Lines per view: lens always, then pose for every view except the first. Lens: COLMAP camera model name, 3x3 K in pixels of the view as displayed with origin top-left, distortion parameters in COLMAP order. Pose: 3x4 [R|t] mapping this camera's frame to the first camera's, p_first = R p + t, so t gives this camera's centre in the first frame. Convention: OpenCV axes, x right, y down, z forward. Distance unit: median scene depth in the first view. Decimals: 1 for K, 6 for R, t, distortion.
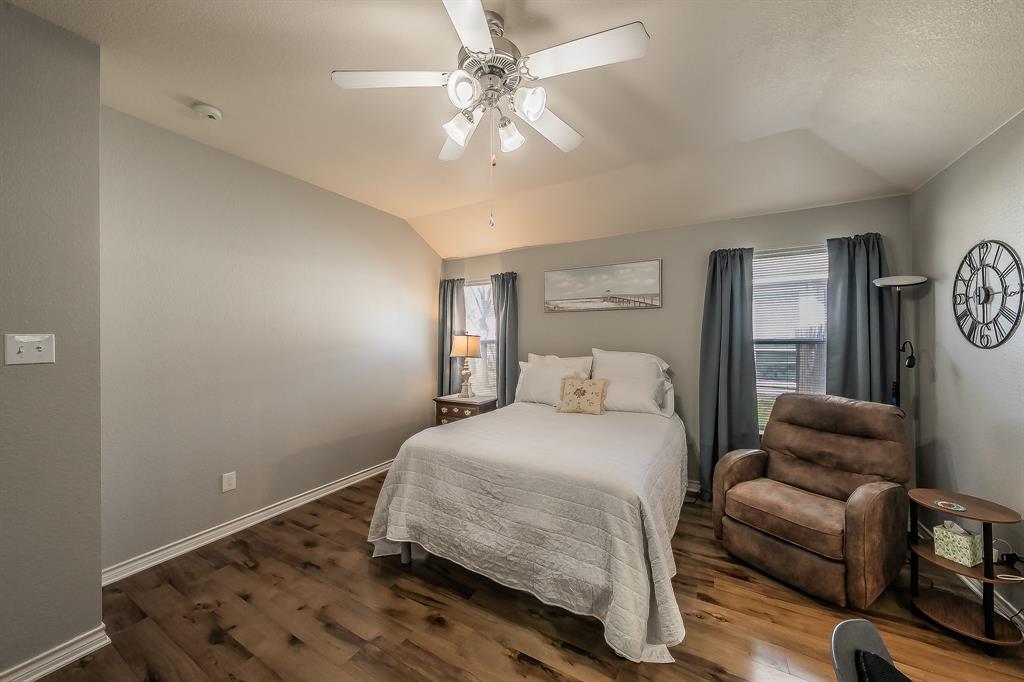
lens RADIAL K [[360.1, 0, 518.7], [0, 360.1, 335.3], [0, 0, 1]] dist [-0.001883, -0.000235]
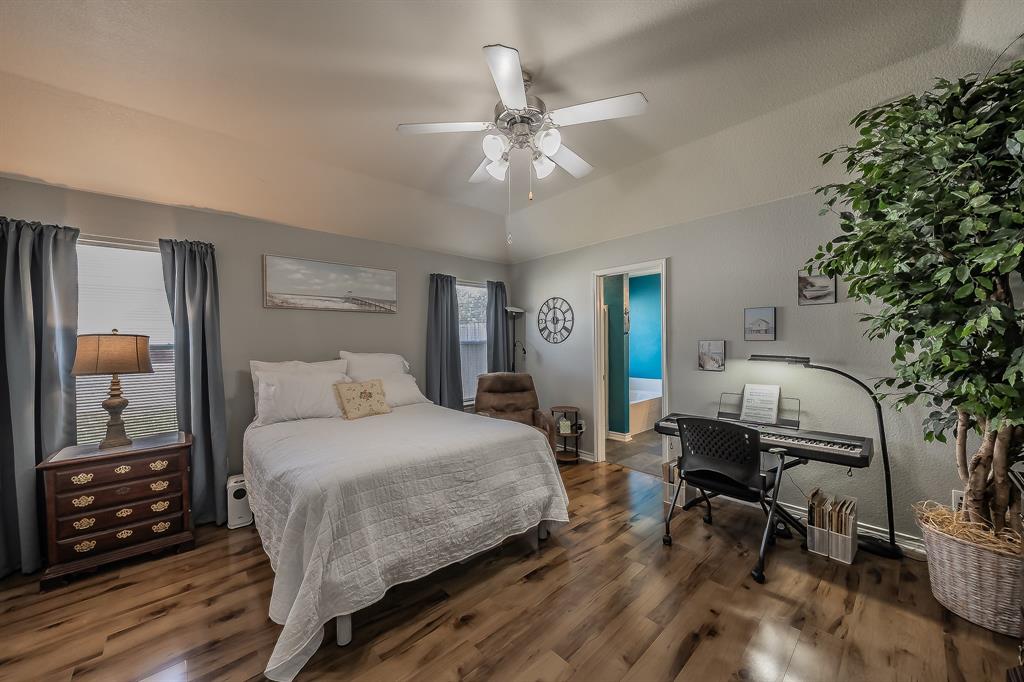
lens RADIAL K [[360.1, 0, 518.7], [0, 360.1, 335.3], [0, 0, 1]] dist [-0.001883, -0.000235]
pose [[0.322042, 0.013940, 0.946623, -0.928724], [0.001877, 0.999880, -0.015362, 0.019021], [-0.946723, 0.006724, 0.321978, 0.439932]]
